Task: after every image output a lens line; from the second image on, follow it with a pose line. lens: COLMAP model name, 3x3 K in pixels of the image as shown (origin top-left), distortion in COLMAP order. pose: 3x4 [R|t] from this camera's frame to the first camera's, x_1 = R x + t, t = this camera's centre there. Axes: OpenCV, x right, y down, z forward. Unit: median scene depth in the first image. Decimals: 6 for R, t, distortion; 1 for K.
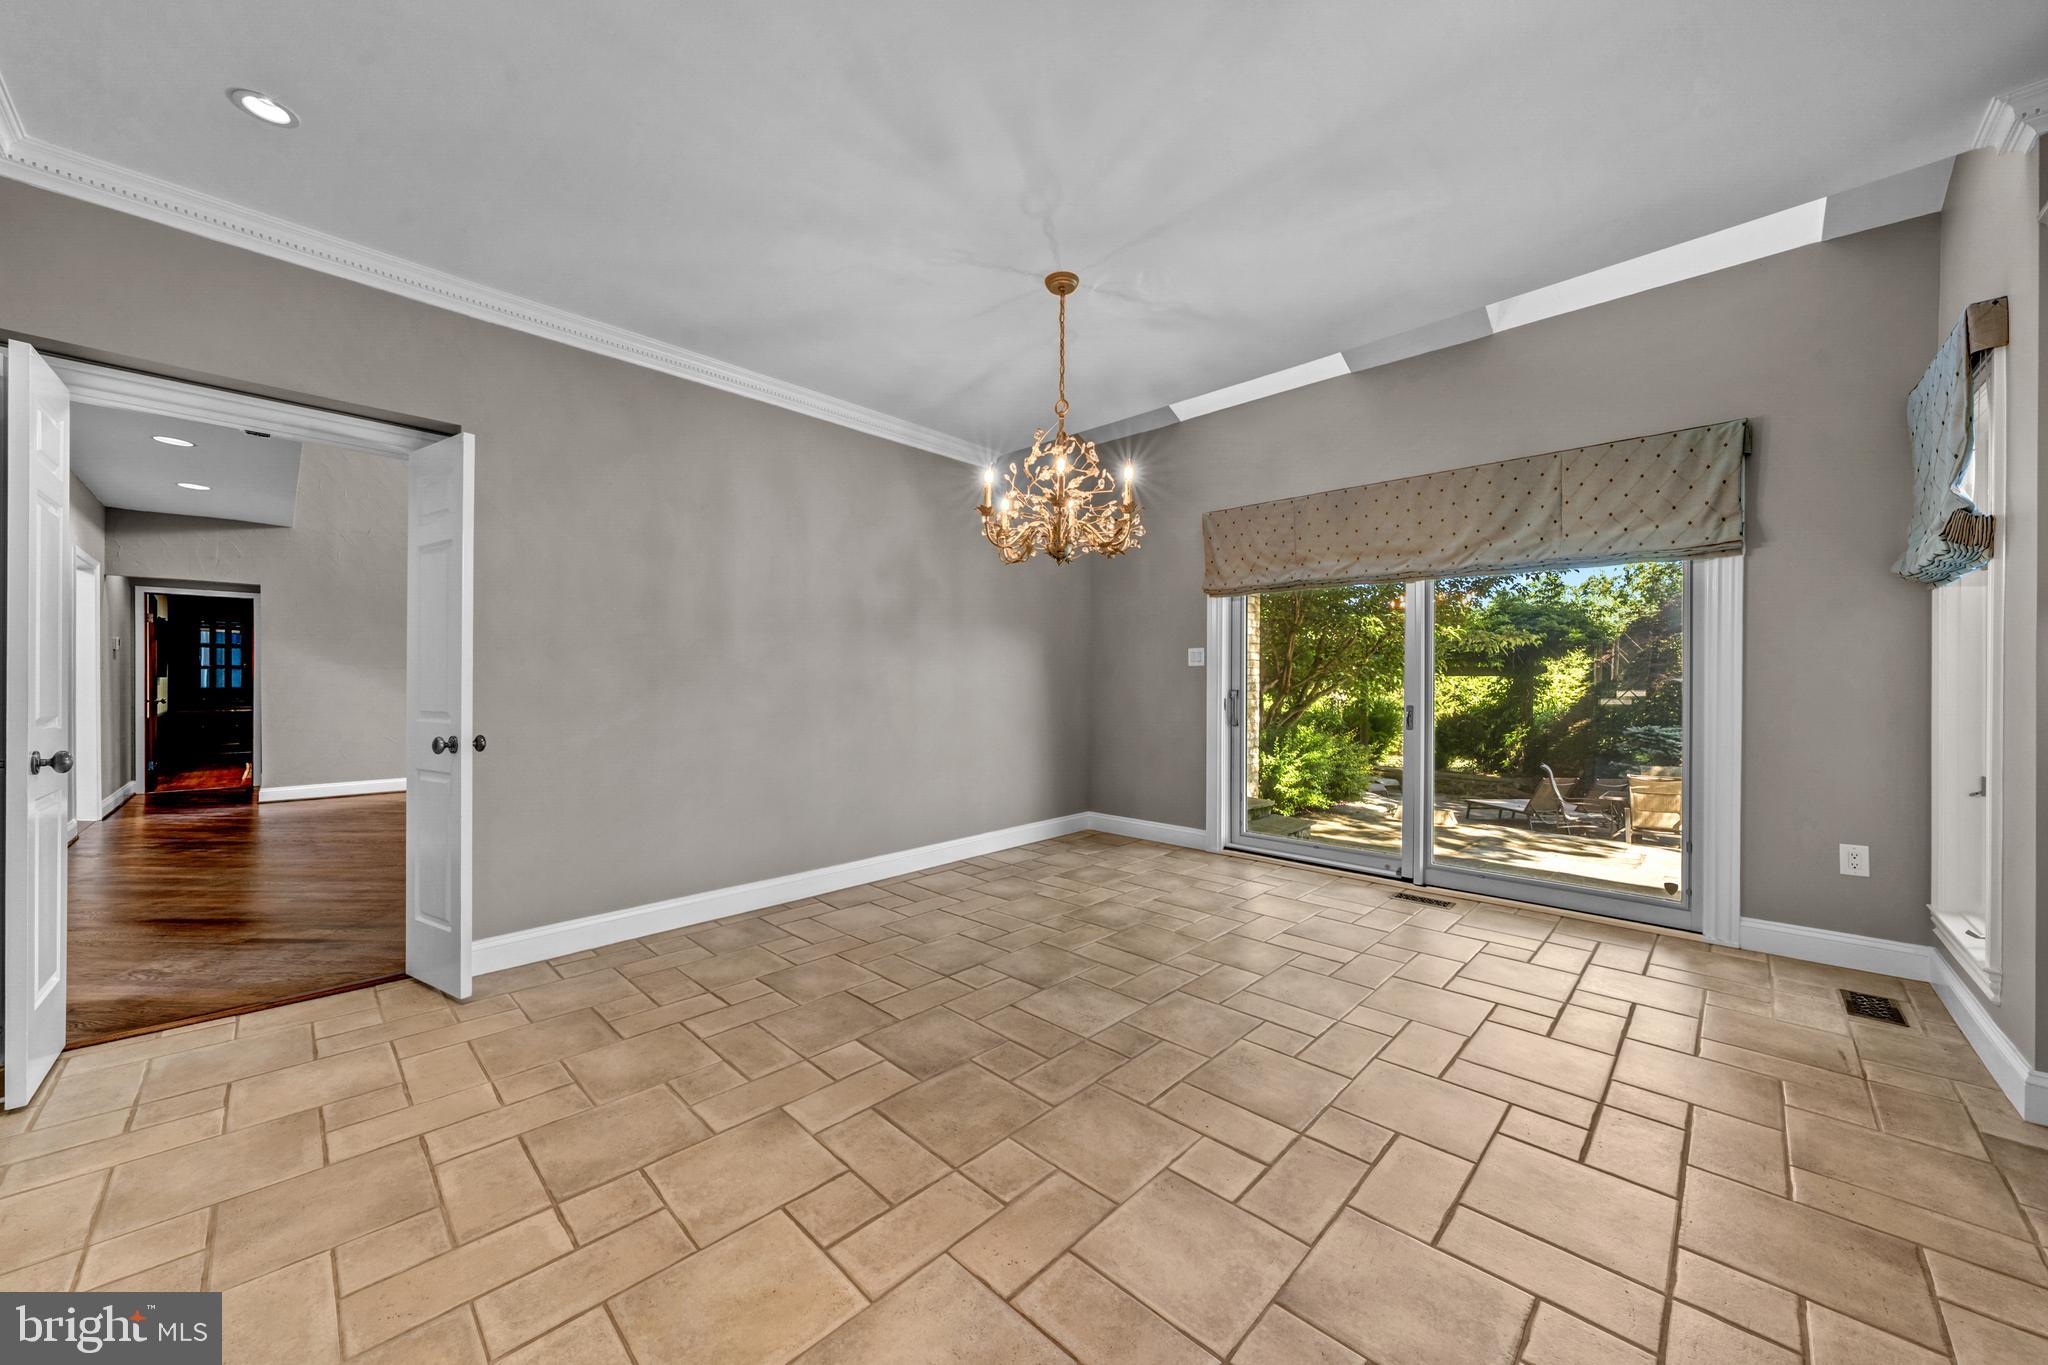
lens RADIAL K [[736.3, 0, 1024.0], [0, 736.3, 682.5], [0, 0, 1]] dist [0.001359, 0.000067]
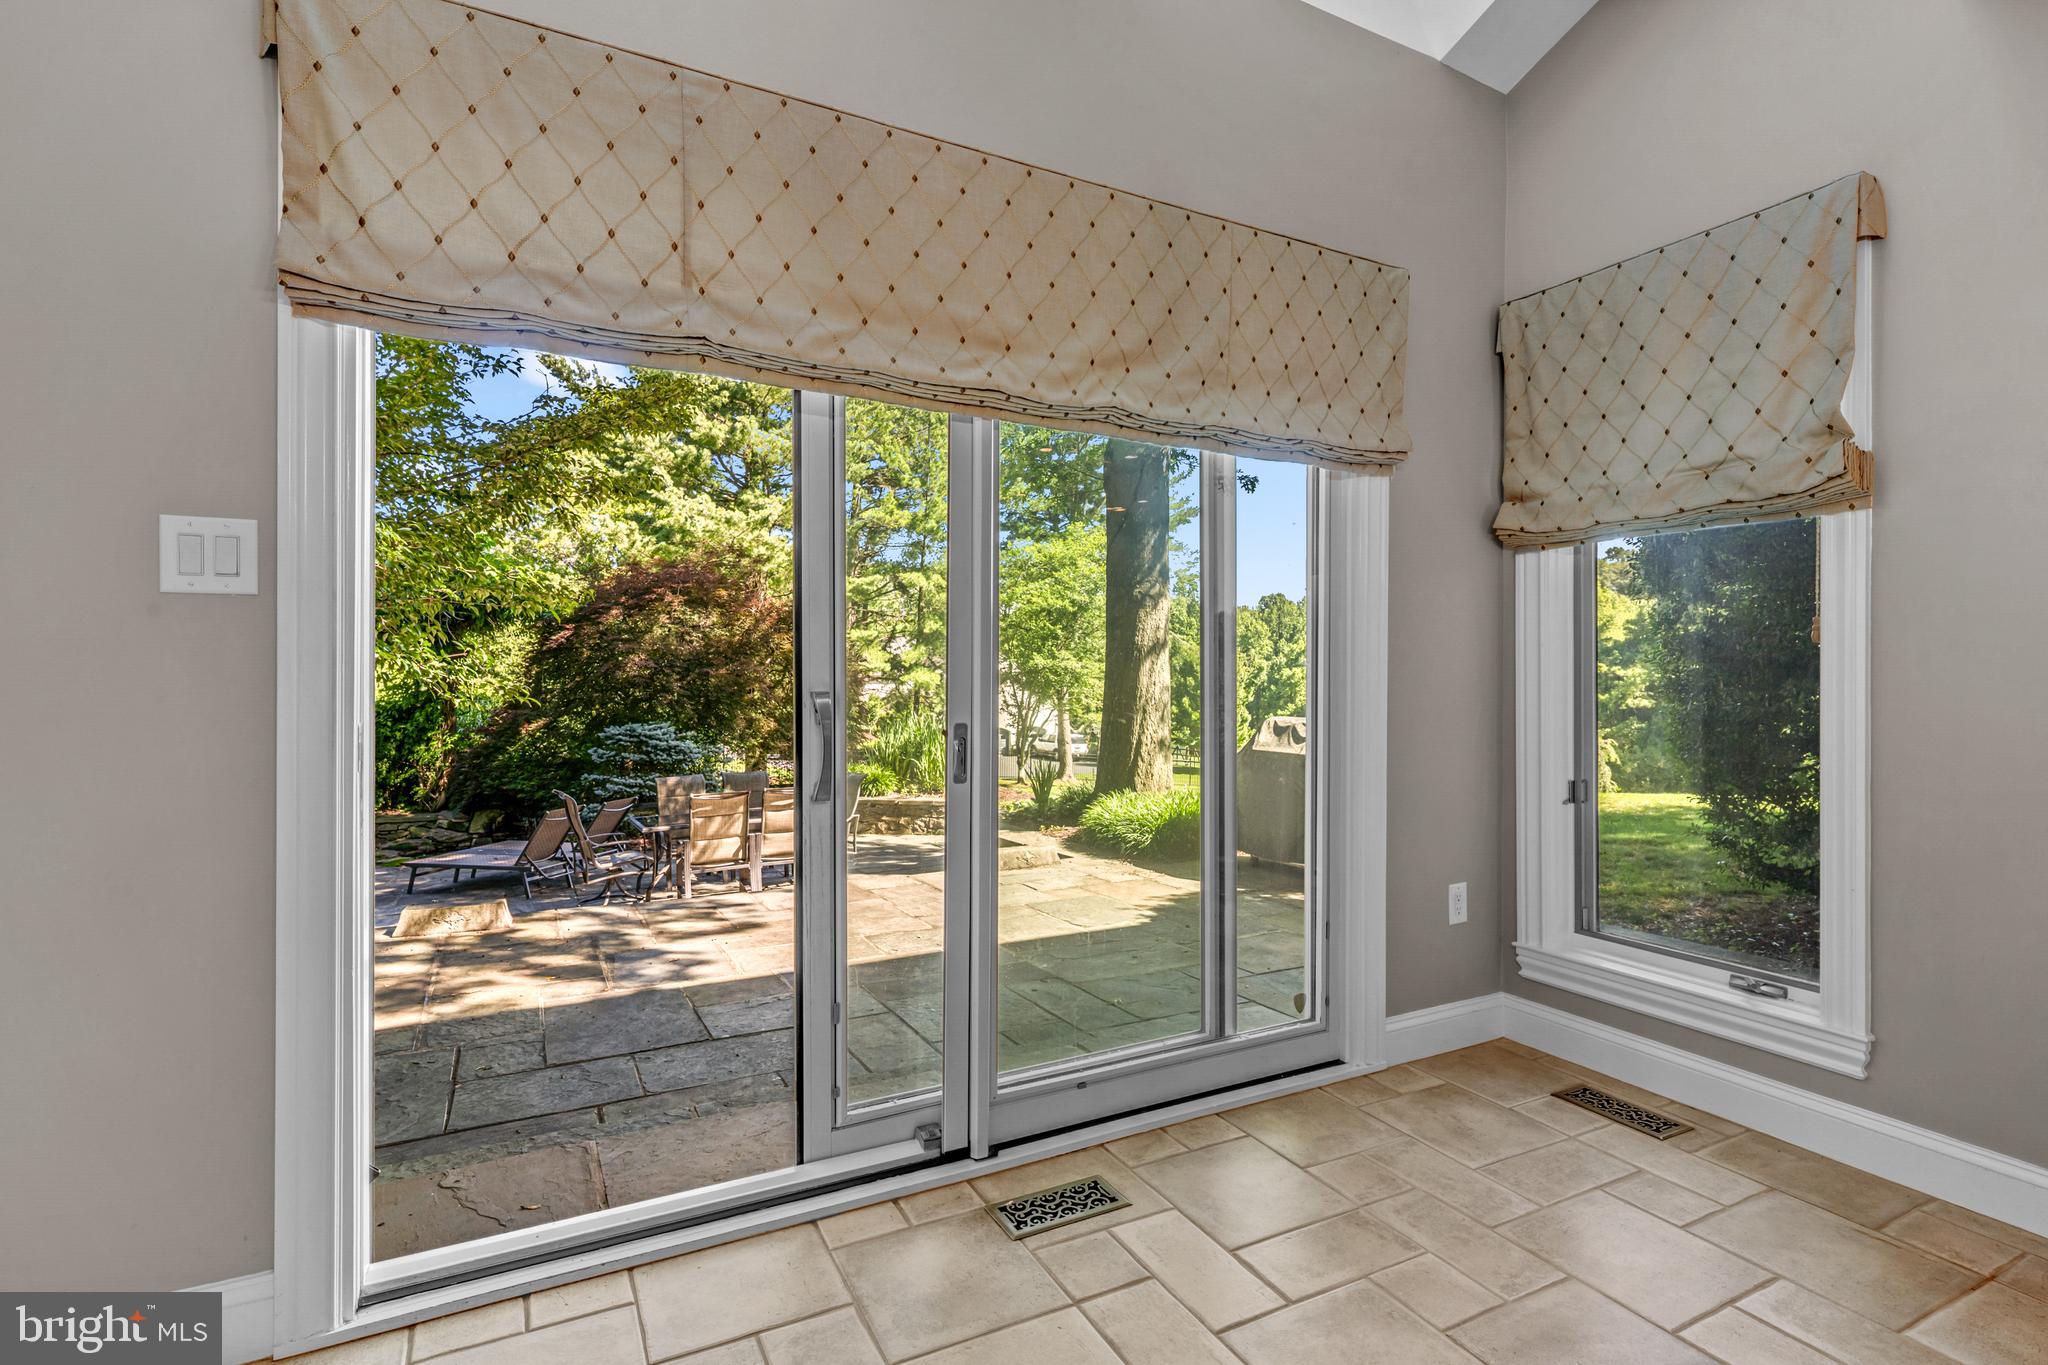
lens RADIAL K [[970.9, 0, 1011.7], [0, 970.9, 678.3], [0, 0, 1]] dist [0.003266, 0.000281]
pose [[0.320624, -0.007713, 0.947175, 0.031350], [-0.002230, 0.999958, 0.008898, 0.001712], [-0.947204, -0.004965, 0.320593, 0.942769]]
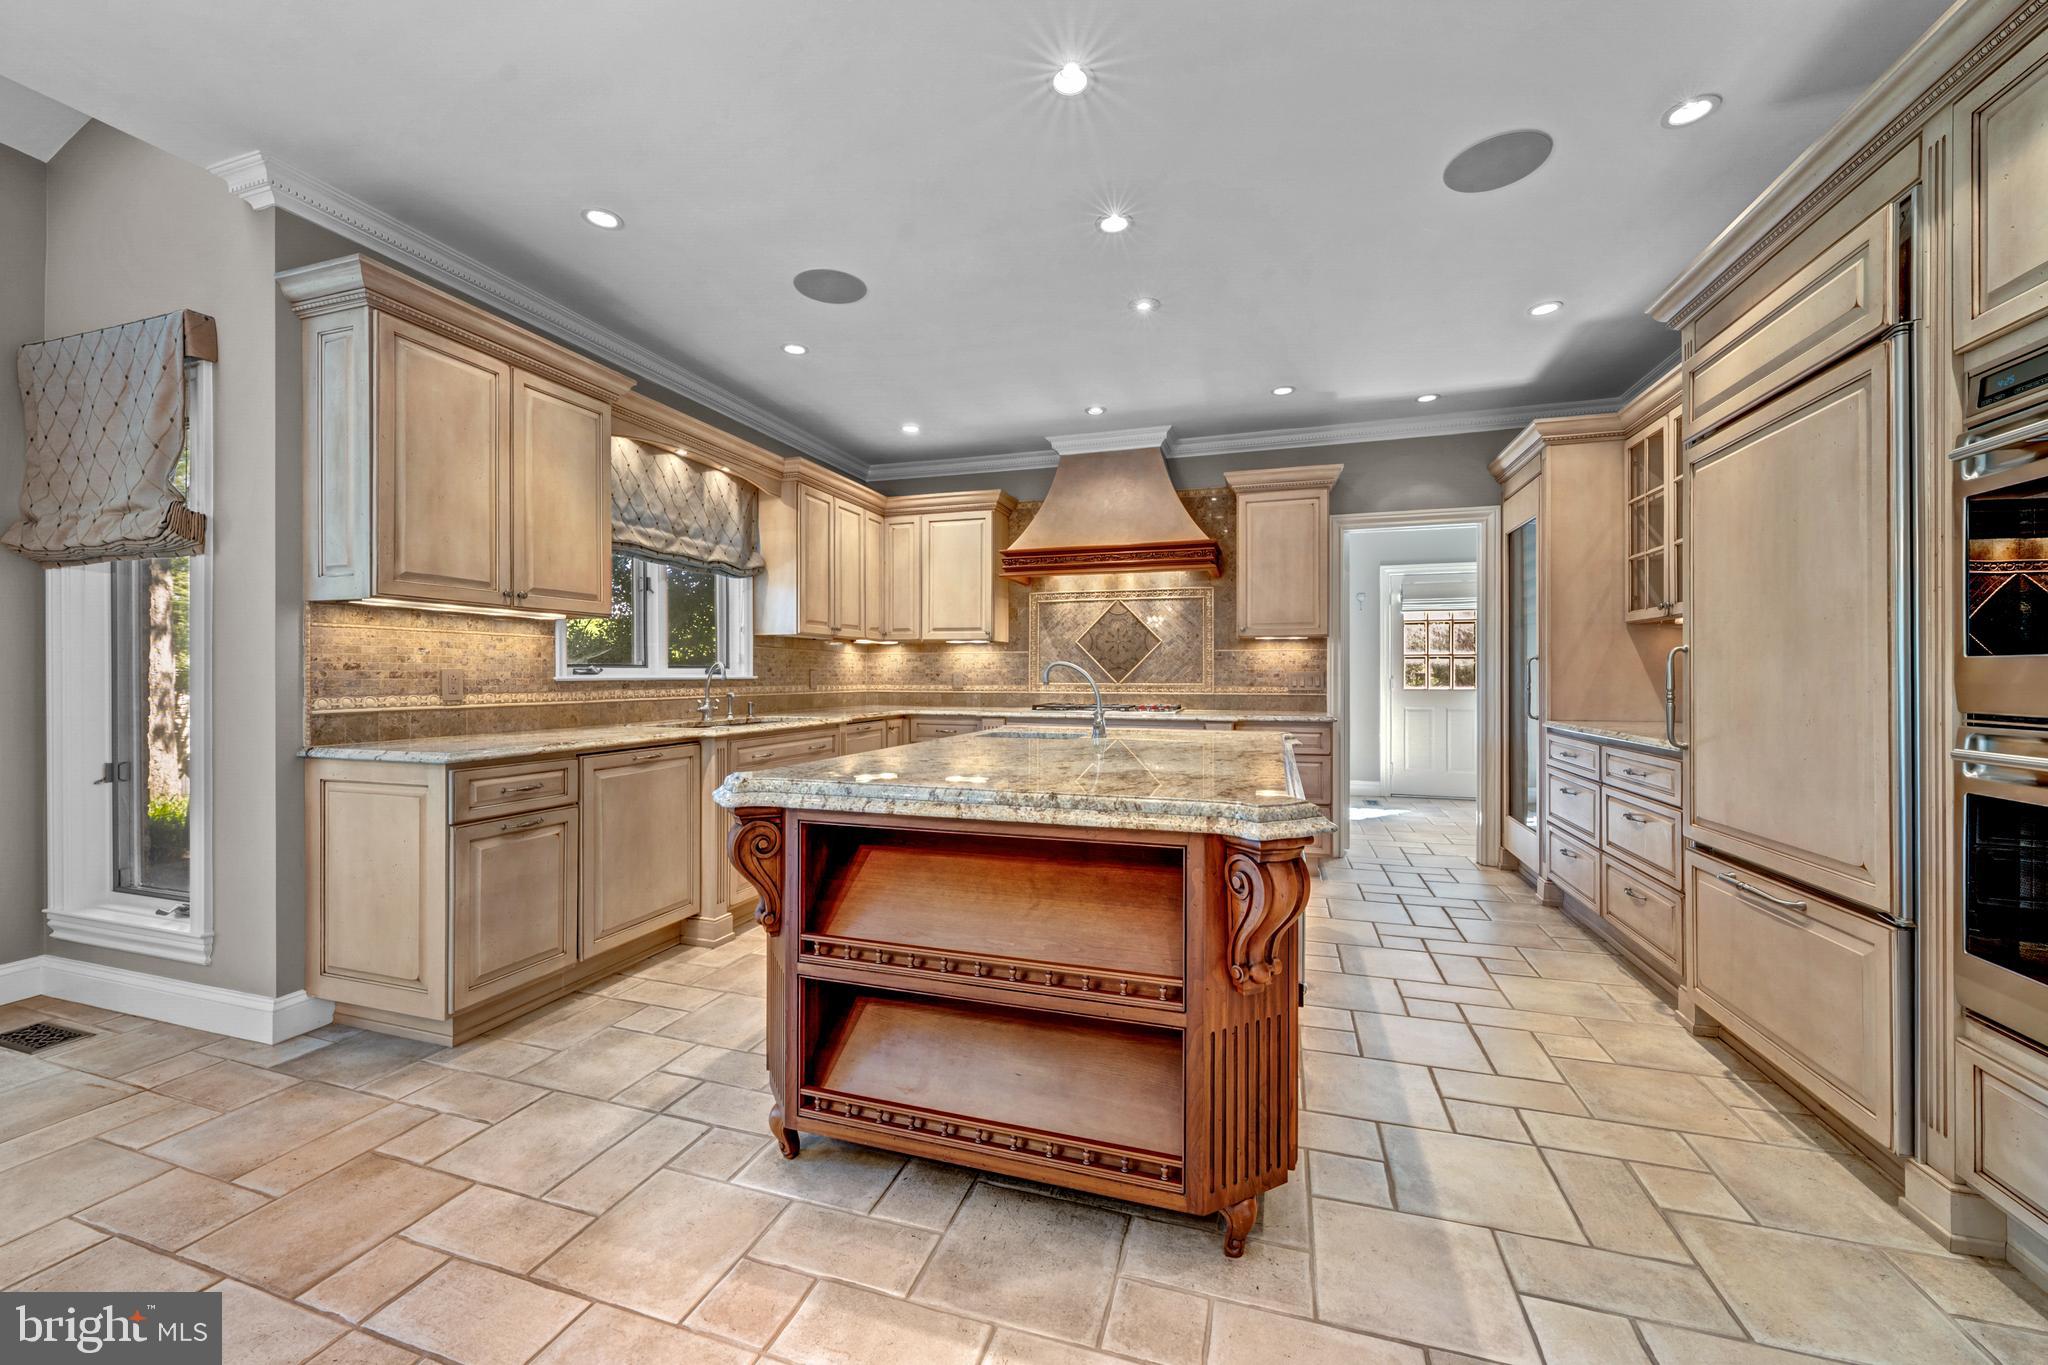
lens RADIAL K [[782.3, 0, 1019.4], [0, 782.3, 674.4], [0, 0, 1]] dist [-0.001912, -0.000028]
pose [[-0.445799, -0.002345, 0.895130, -0.150134], [-0.001760, 0.999997, 0.001744, 0.002286], [-0.895132, -0.000798, -0.445801, 0.272733]]
